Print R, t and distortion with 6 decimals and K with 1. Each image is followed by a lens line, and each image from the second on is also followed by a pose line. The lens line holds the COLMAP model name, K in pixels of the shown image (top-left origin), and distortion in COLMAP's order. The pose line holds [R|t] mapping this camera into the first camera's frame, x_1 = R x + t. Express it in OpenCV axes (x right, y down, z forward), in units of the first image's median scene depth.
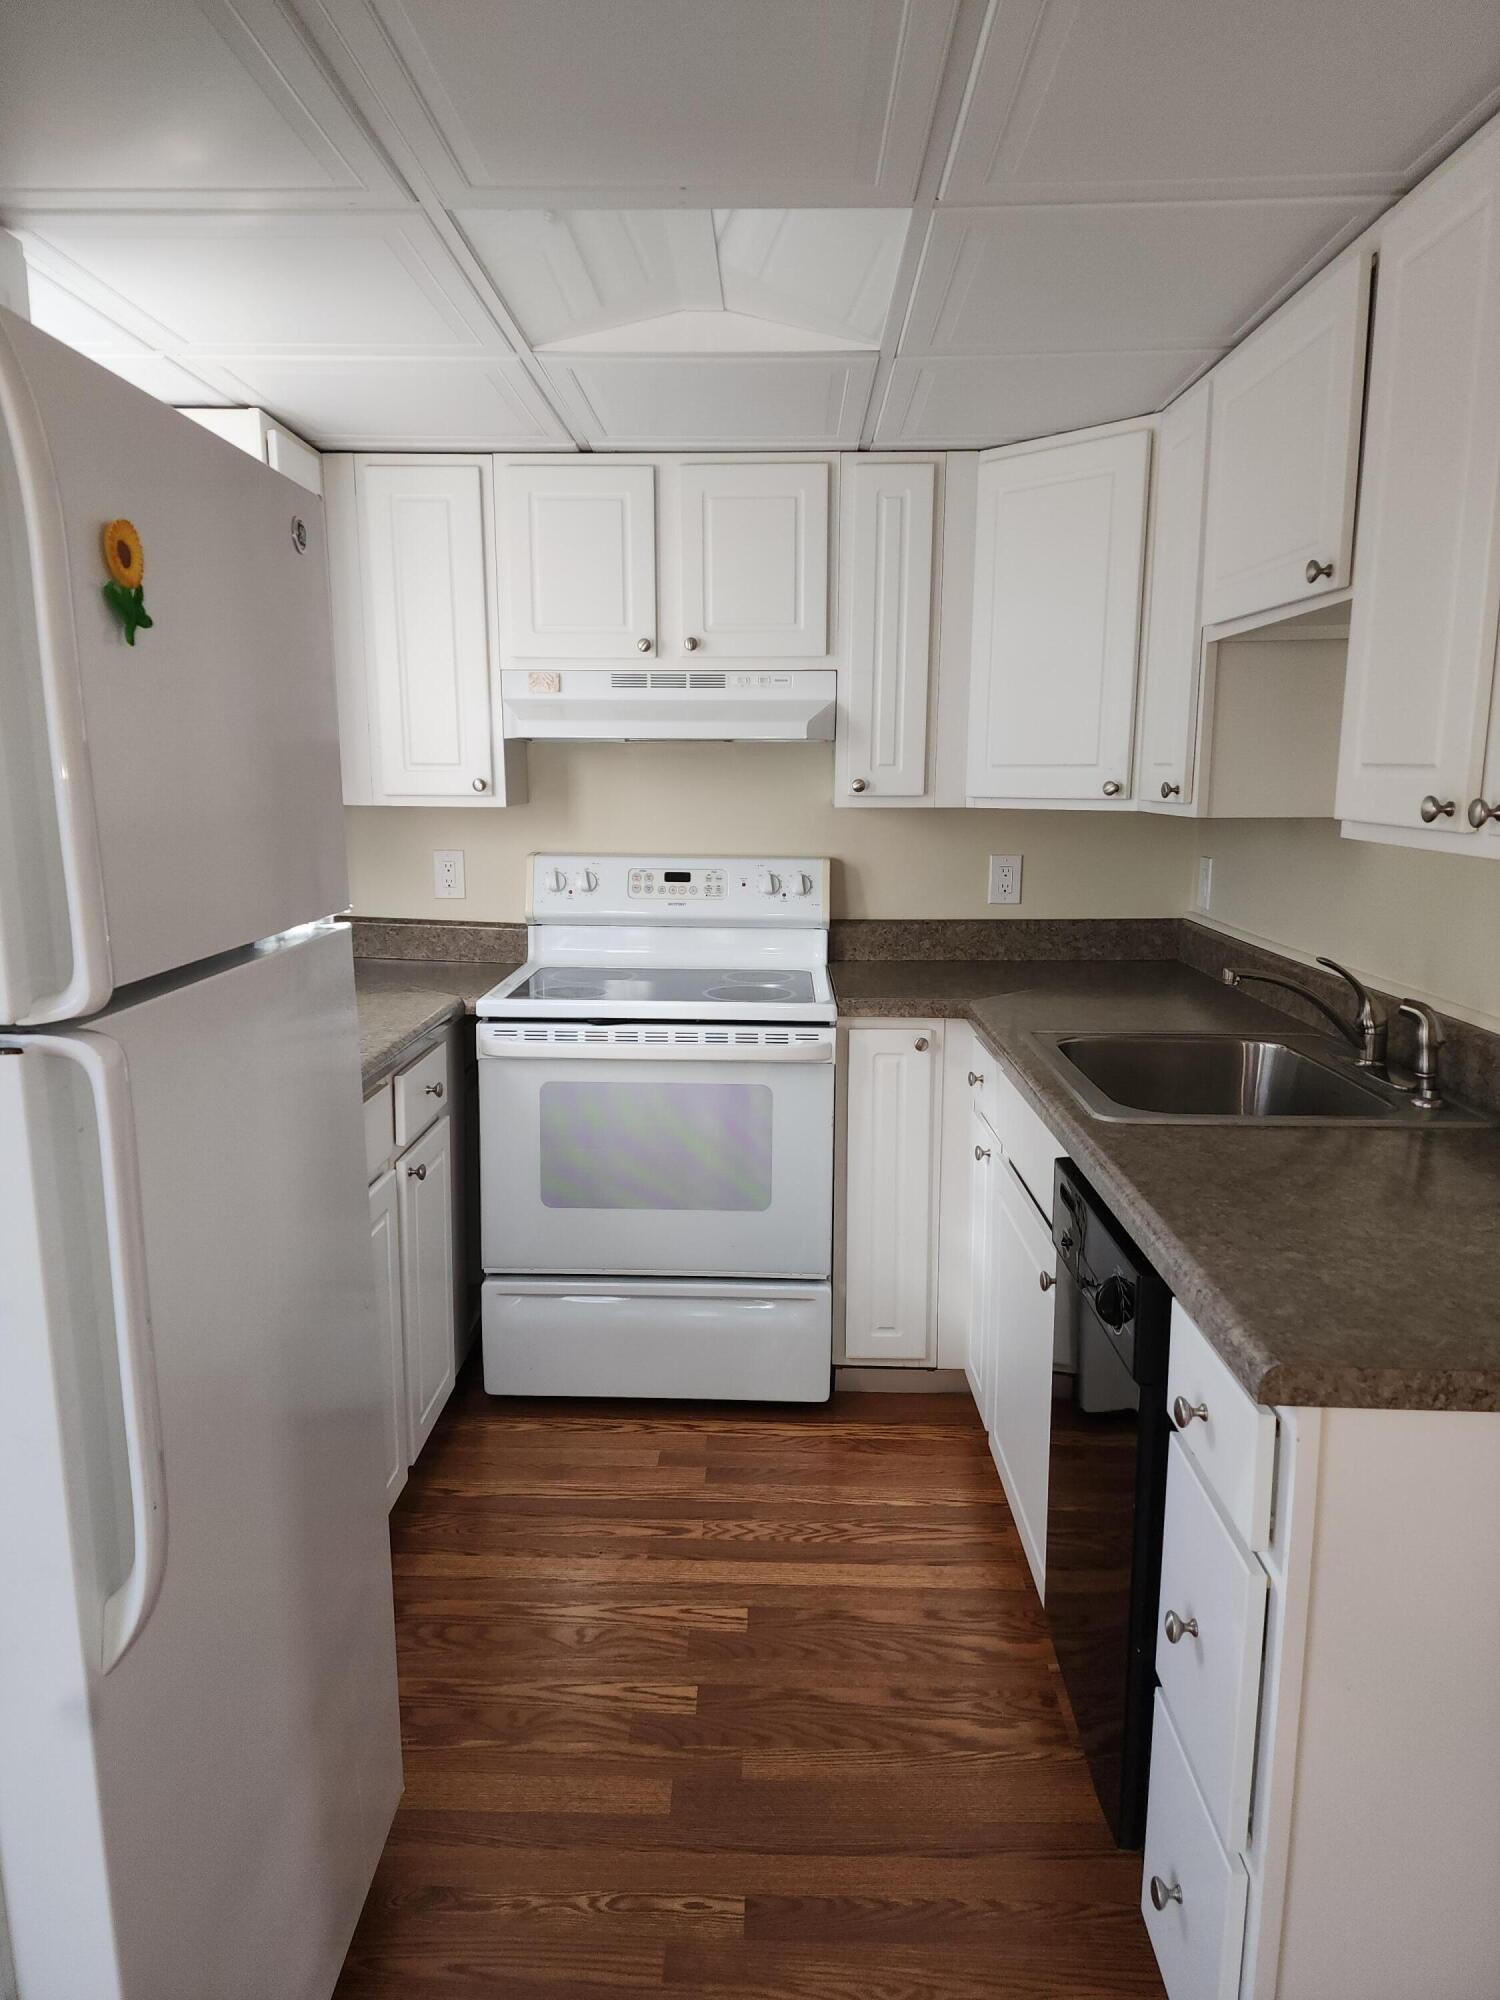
lens RADIAL K [[1338.4, 0, 729.3], [0, 1338.4, 994.6], [0, 0, 1]] dist [0.083827, -0.068689]
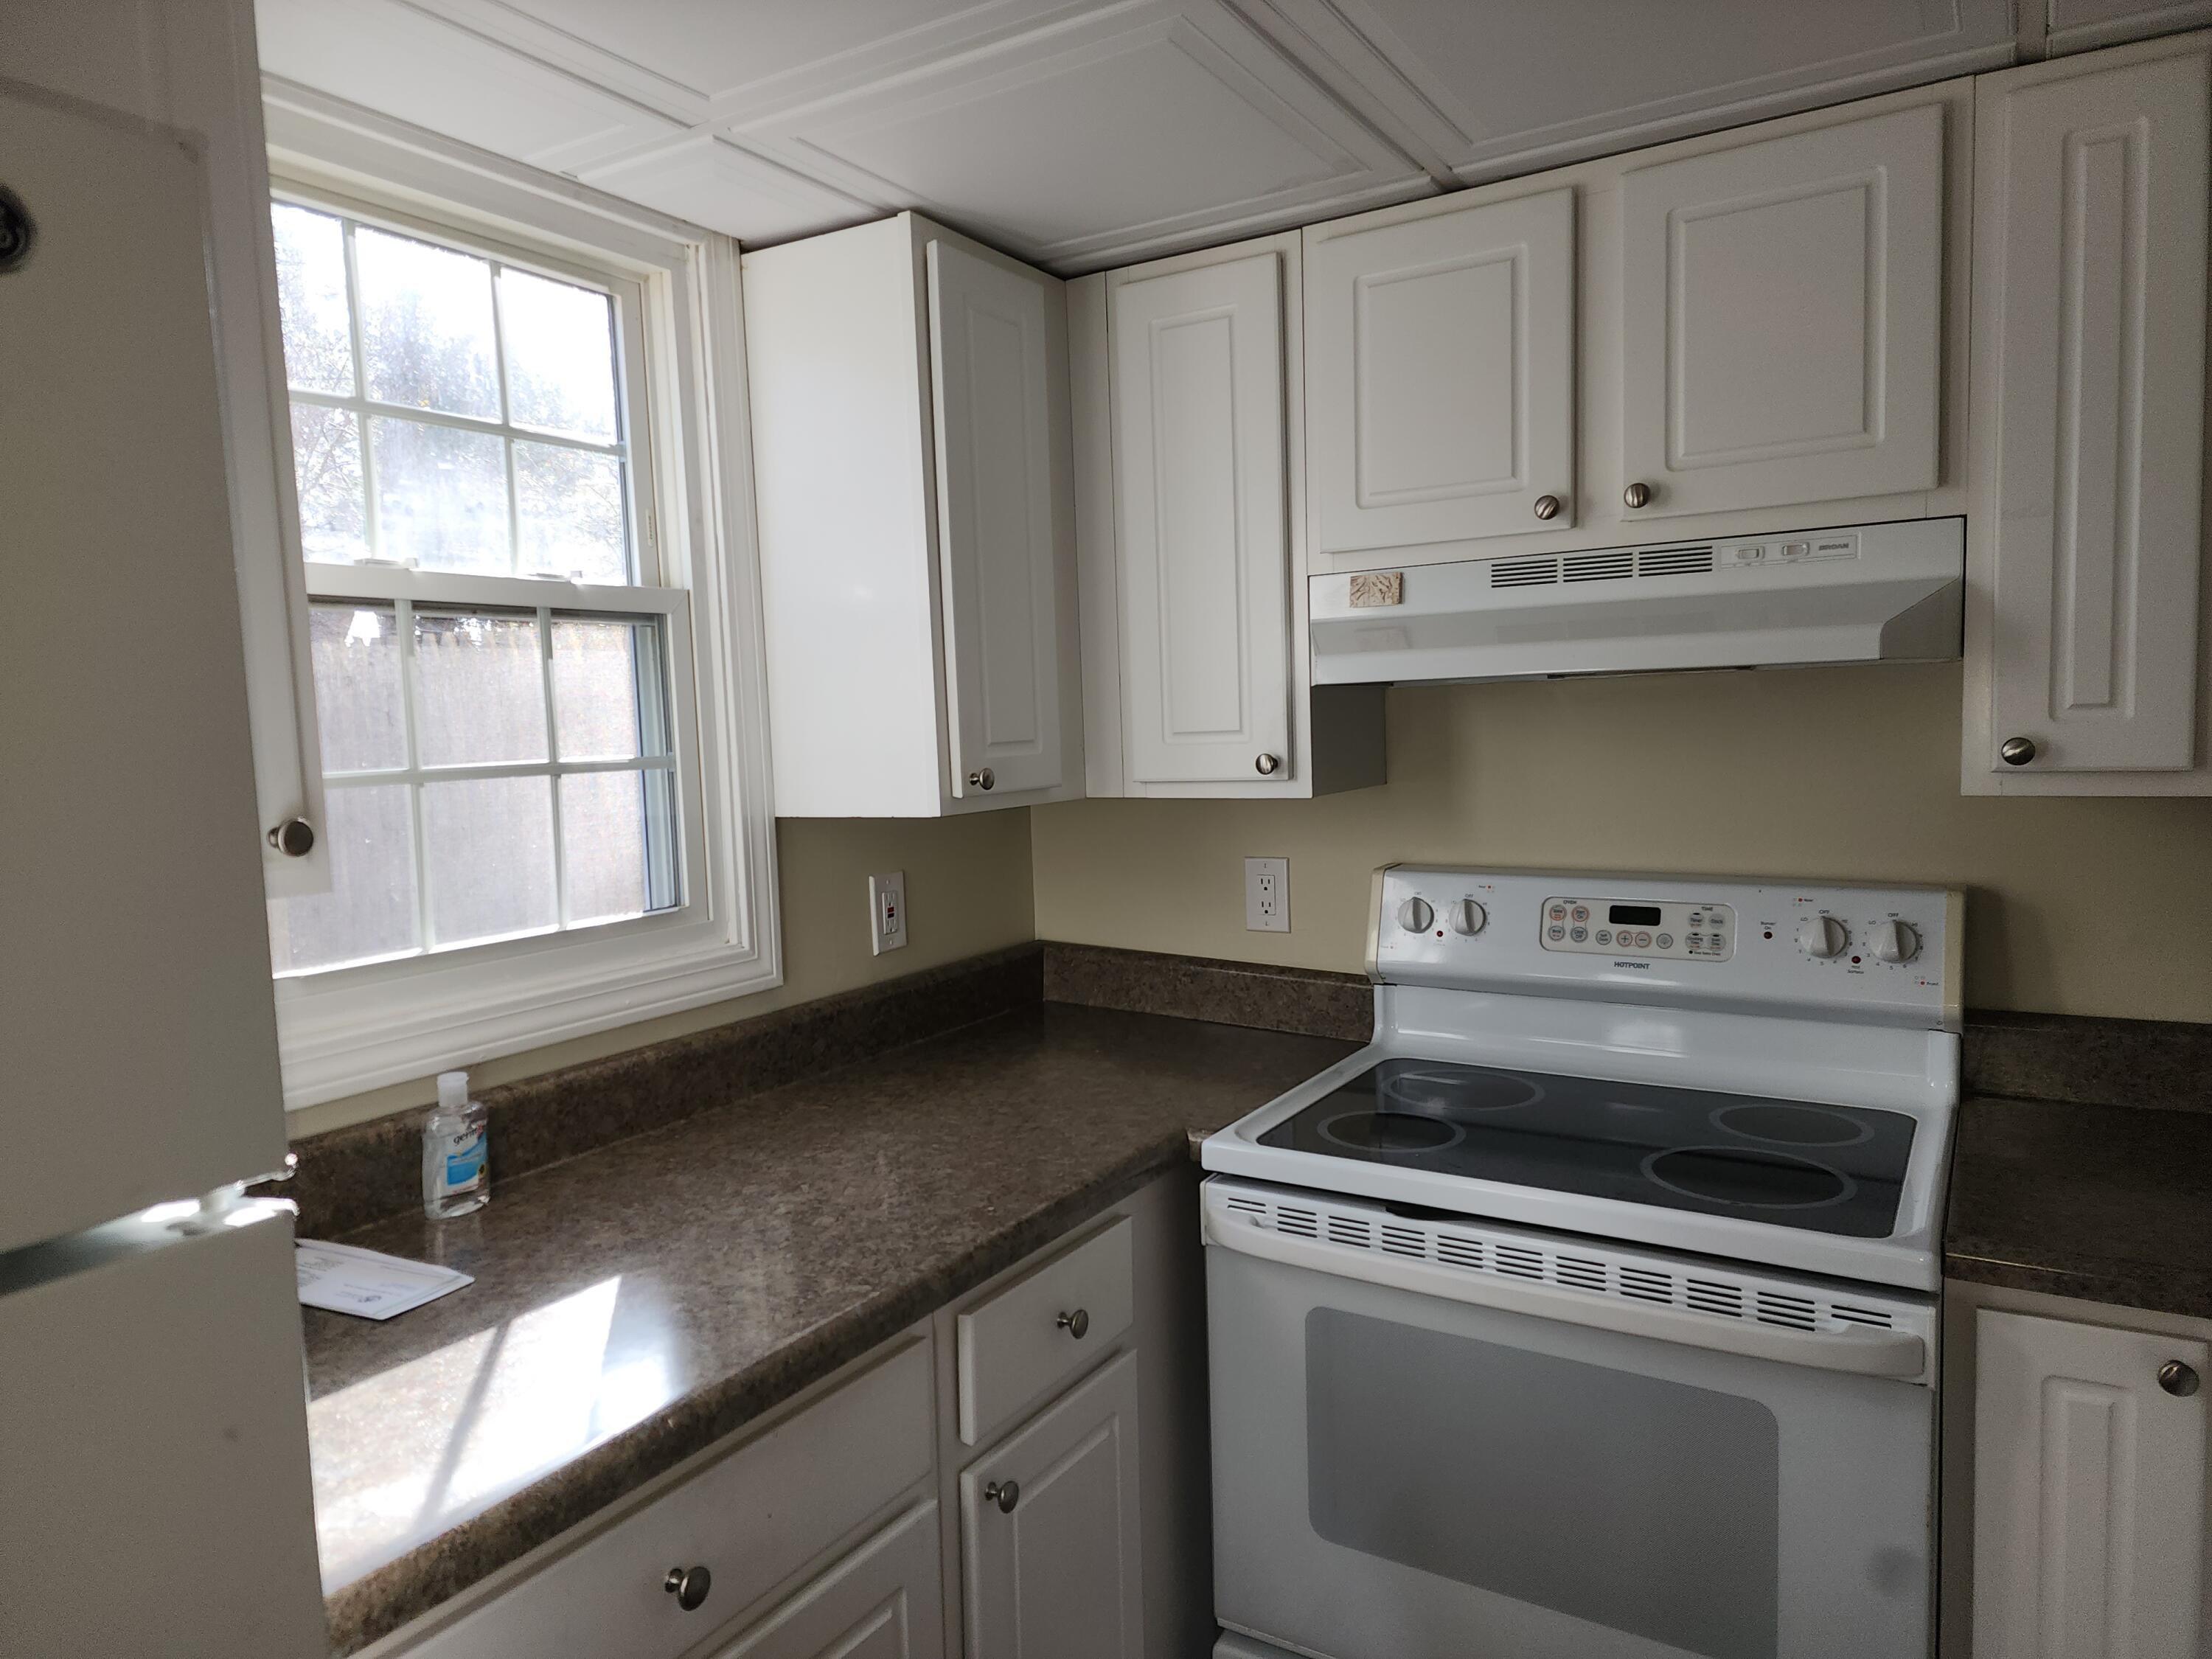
lens RADIAL K [[1462.8, 0, 1079.5], [0, 1462.8, 832.1], [0, 0, 1]] dist [0.074004, -0.060201]
pose [[0.866973, 0.009607, -0.498263, 0.072315], [-0.048834, 0.996640, -0.065755, -0.077286], [0.495957, 0.081340, 0.864529, 0.389592]]
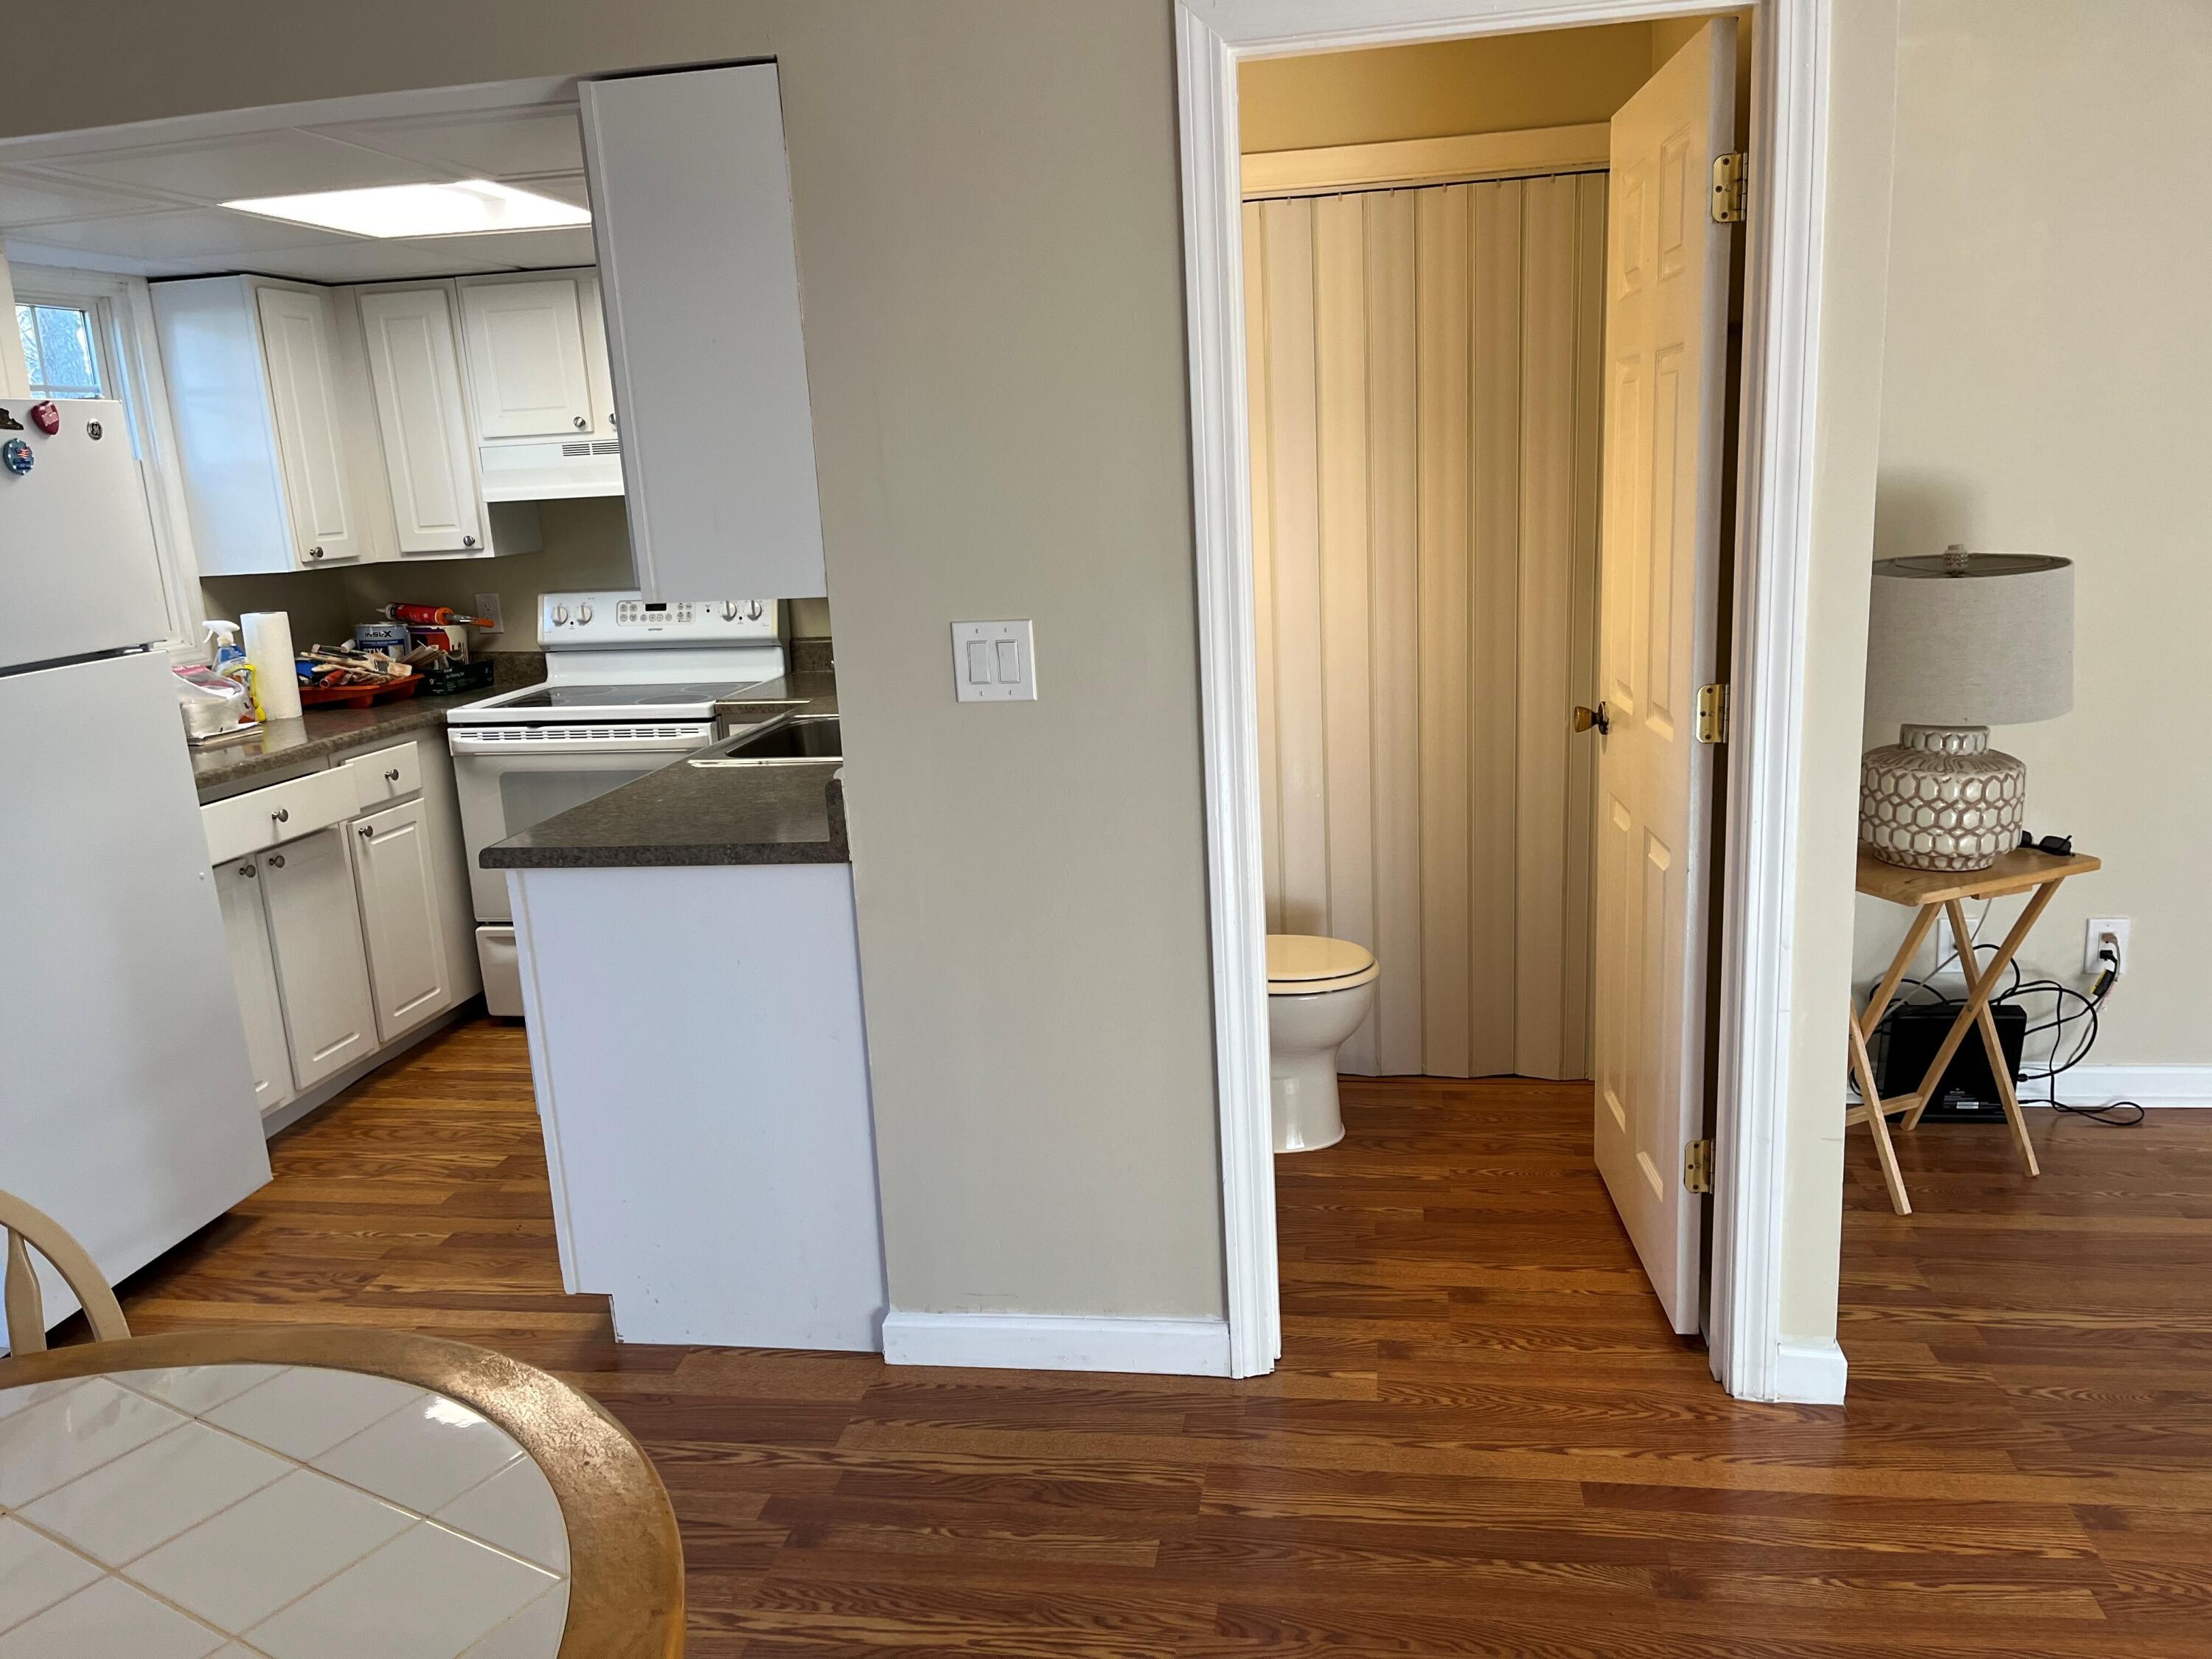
lens RADIAL K [[1681.0, 0, 1098.2], [0, 1681.0, 843.3], [0, 0, 1]] dist [0.064219, -0.087473]
pose [[0.989778, -0.025664, -0.140286, 0.617074], [0.033951, 0.997797, 0.057003, 0.056796], [0.138514, -0.061183, 0.988469, -0.506455]]
